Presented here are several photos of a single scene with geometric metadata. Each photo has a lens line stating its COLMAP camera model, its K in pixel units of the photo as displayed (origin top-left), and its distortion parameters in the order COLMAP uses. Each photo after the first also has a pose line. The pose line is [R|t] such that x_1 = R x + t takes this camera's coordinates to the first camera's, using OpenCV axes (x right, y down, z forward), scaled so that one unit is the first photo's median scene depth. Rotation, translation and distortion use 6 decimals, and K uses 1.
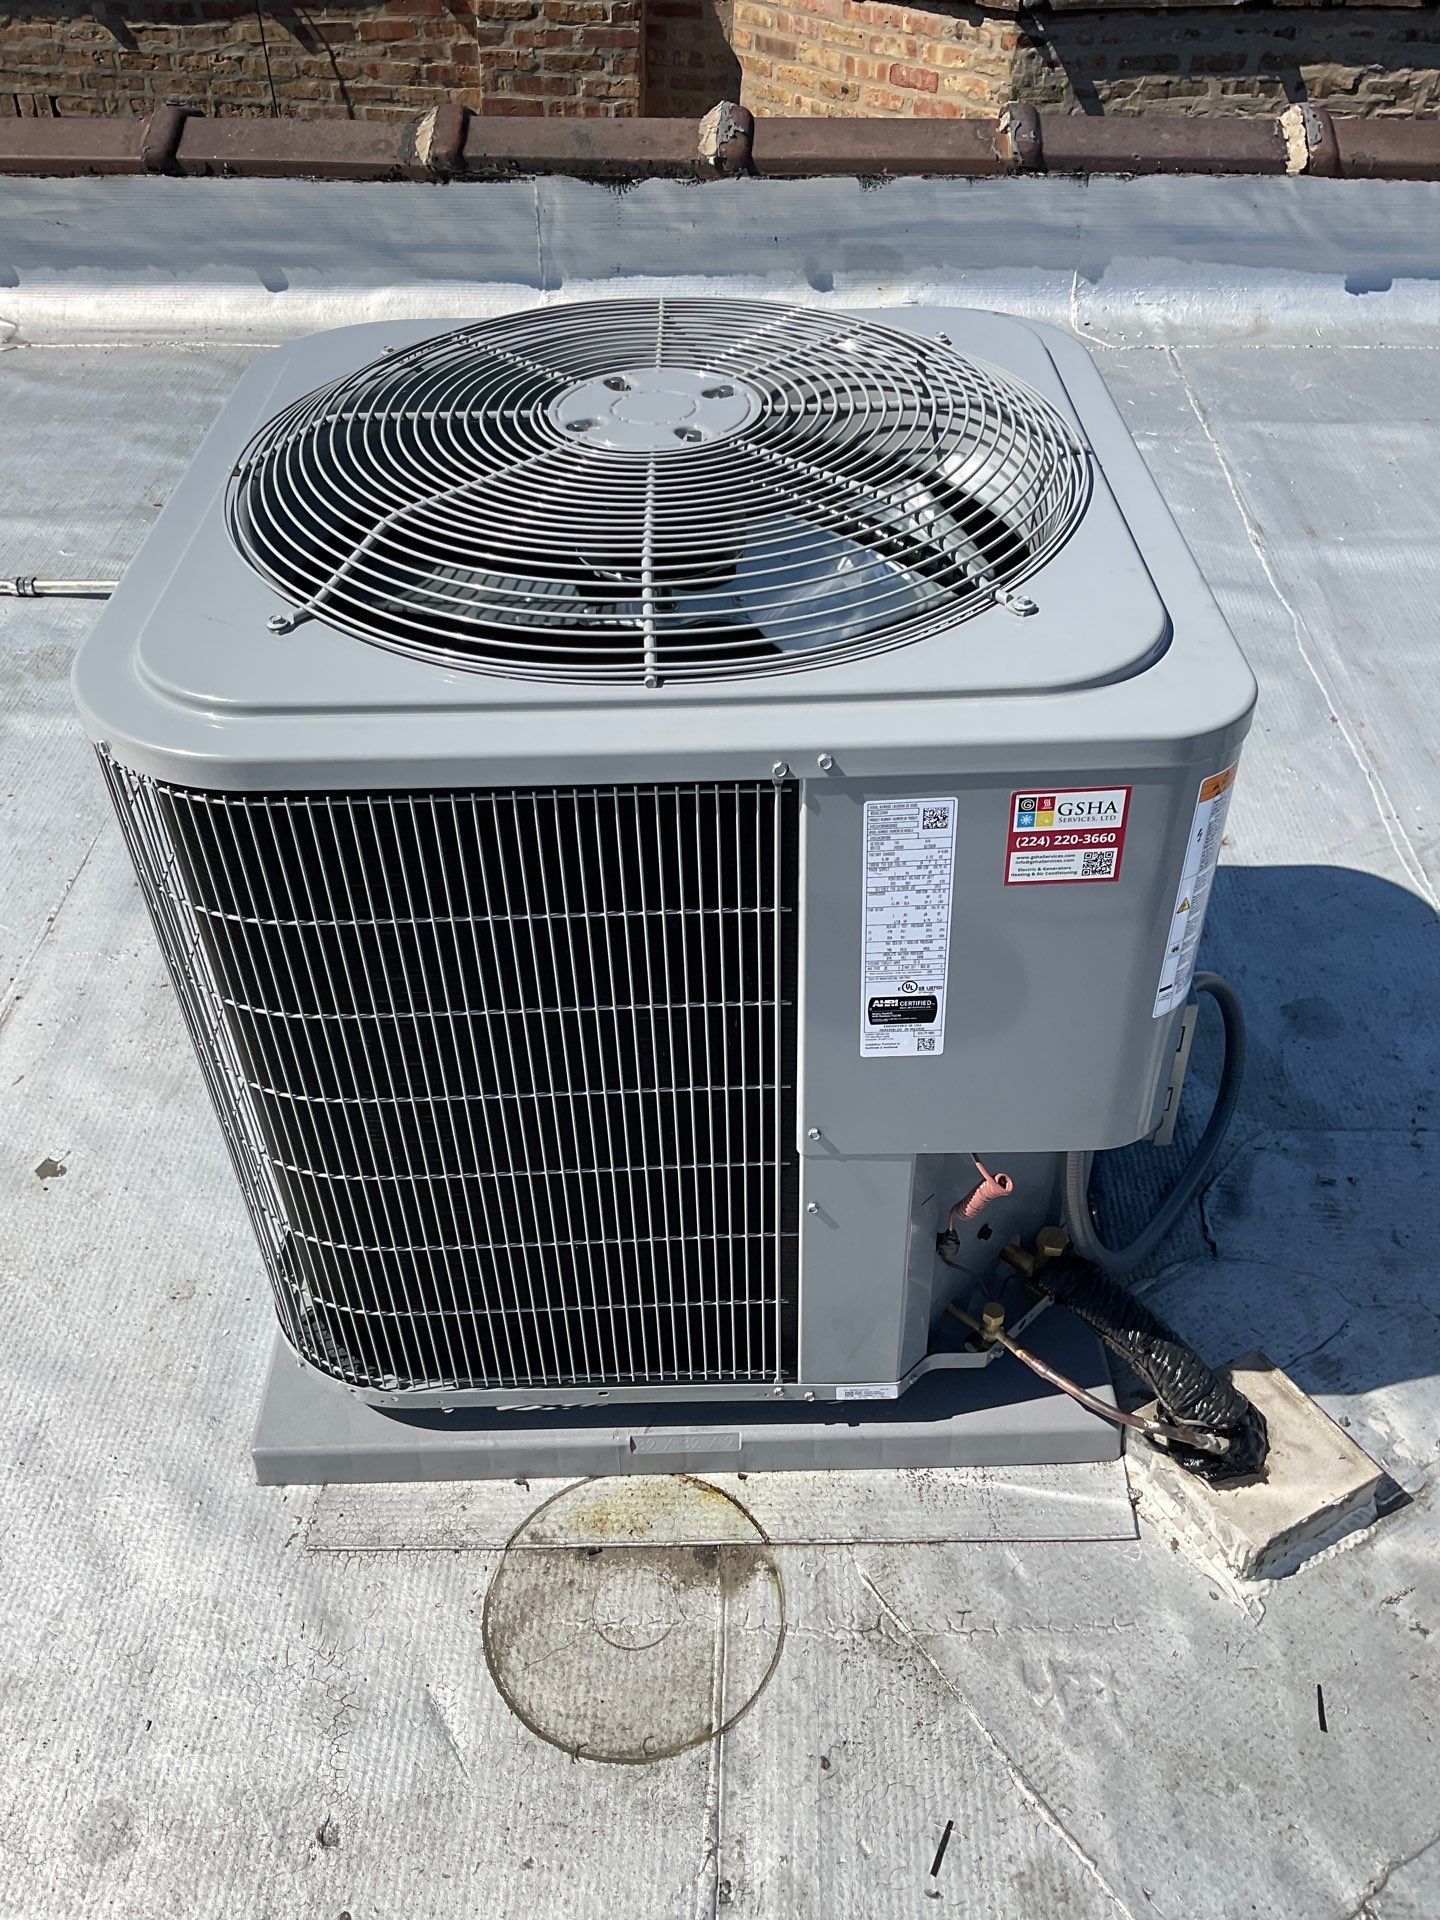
lens RADIAL K [[1612.8, 0, 723.6], [0, 1612.8, 918.5], [0, 0, 1]] dist [0.092395, -0.142623]
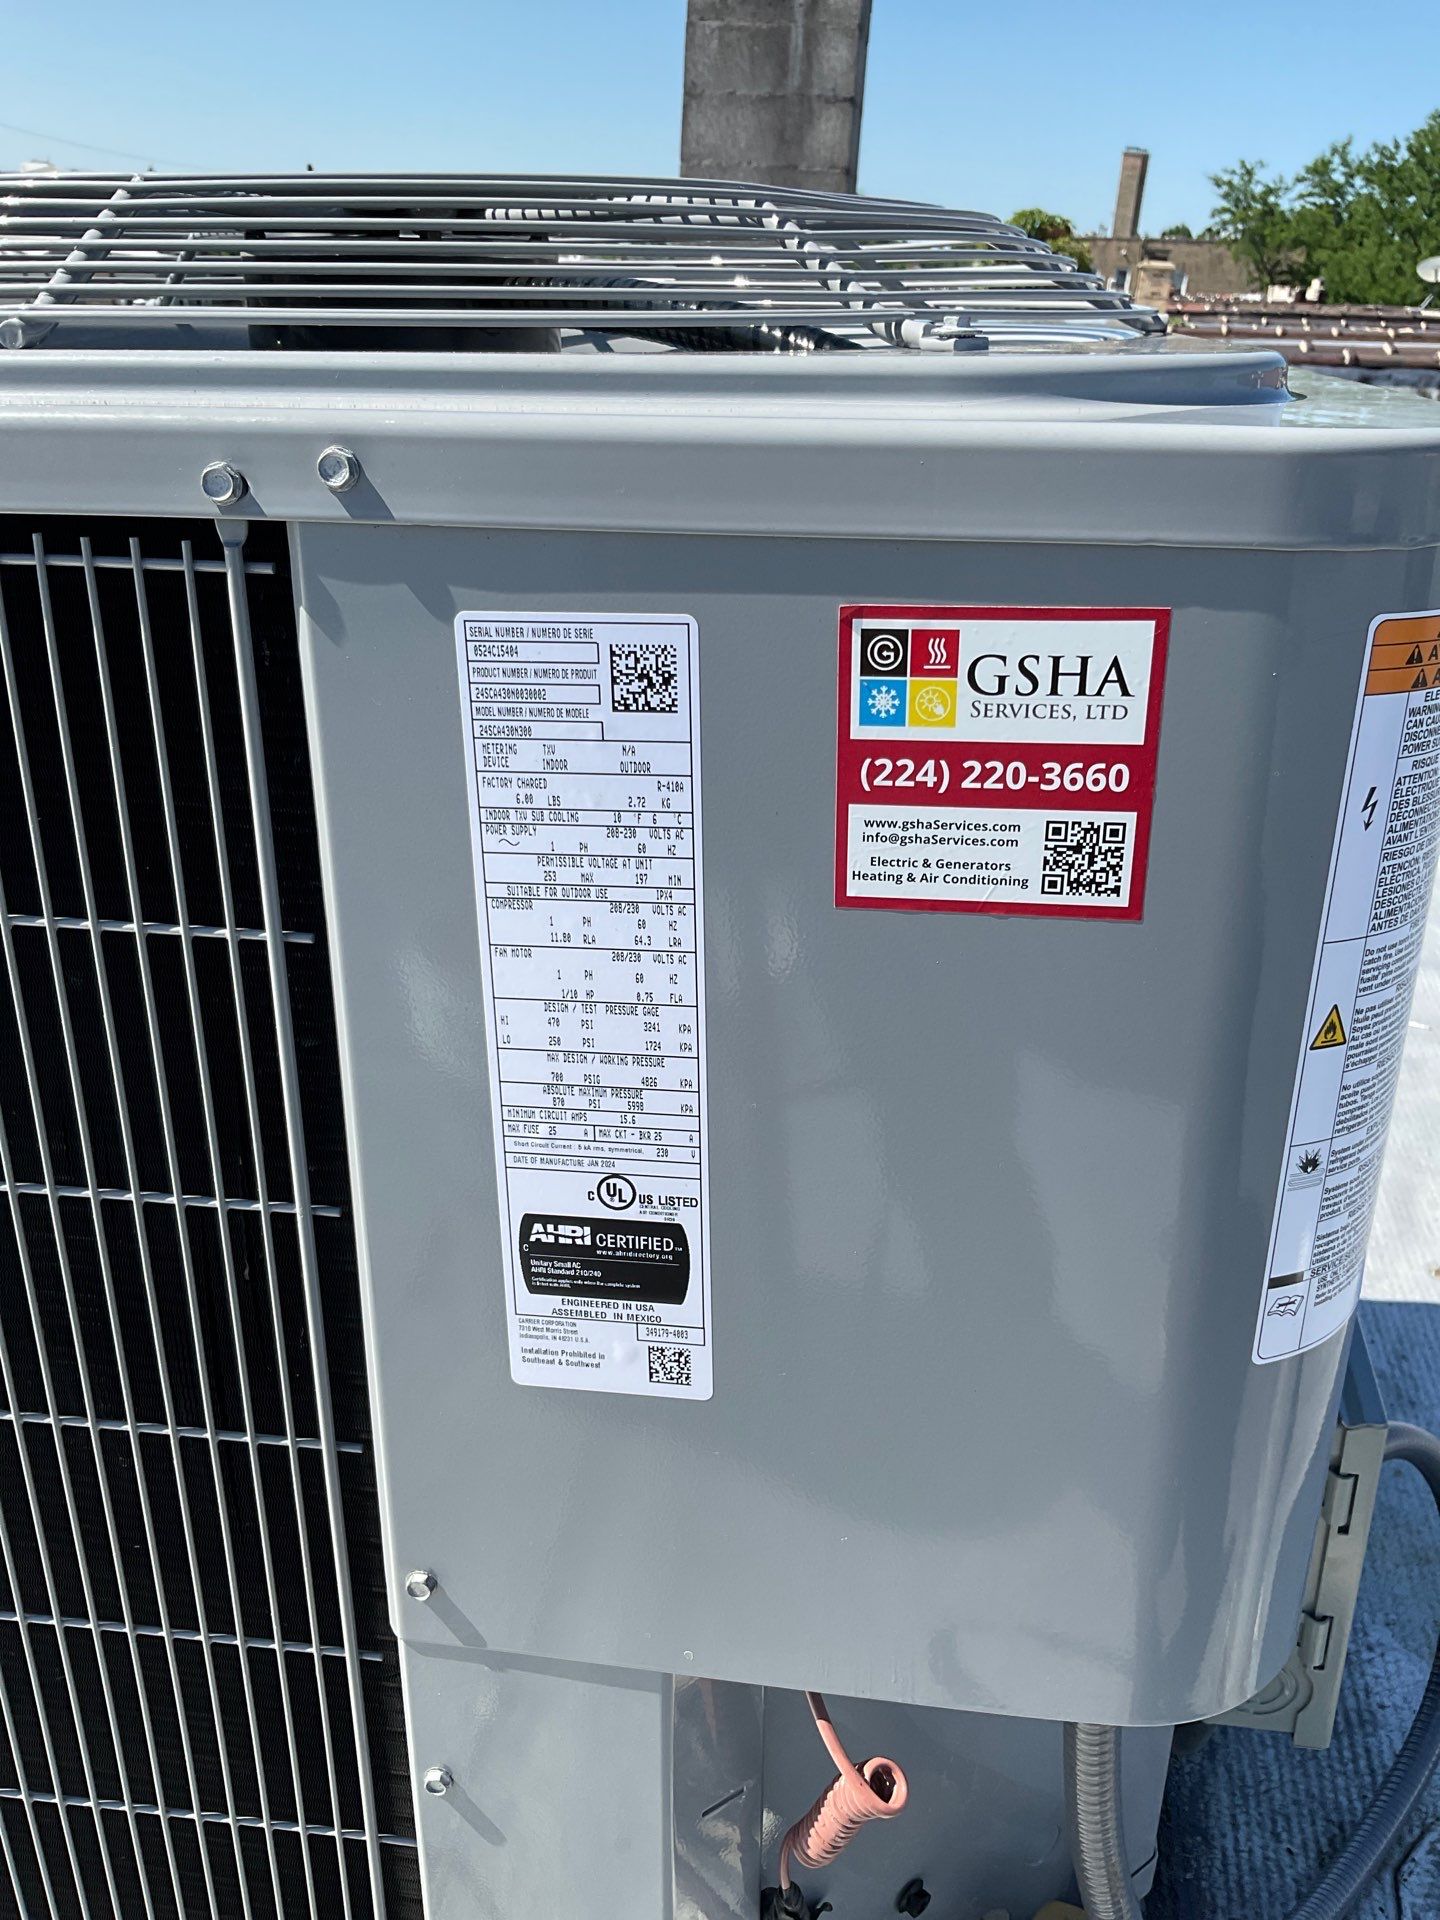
lens RADIAL K [[1612.8, 0, 723.6], [0, 1612.8, 918.5], [0, 0, 1]] dist [0.092395, -0.142623]
pose [[0.988600, 0.083479, -0.125304, 0.195465], [-0.117069, 0.949519, -0.291047, 0.095954], [0.094682, 0.302398, 0.948468, 0.639221]]
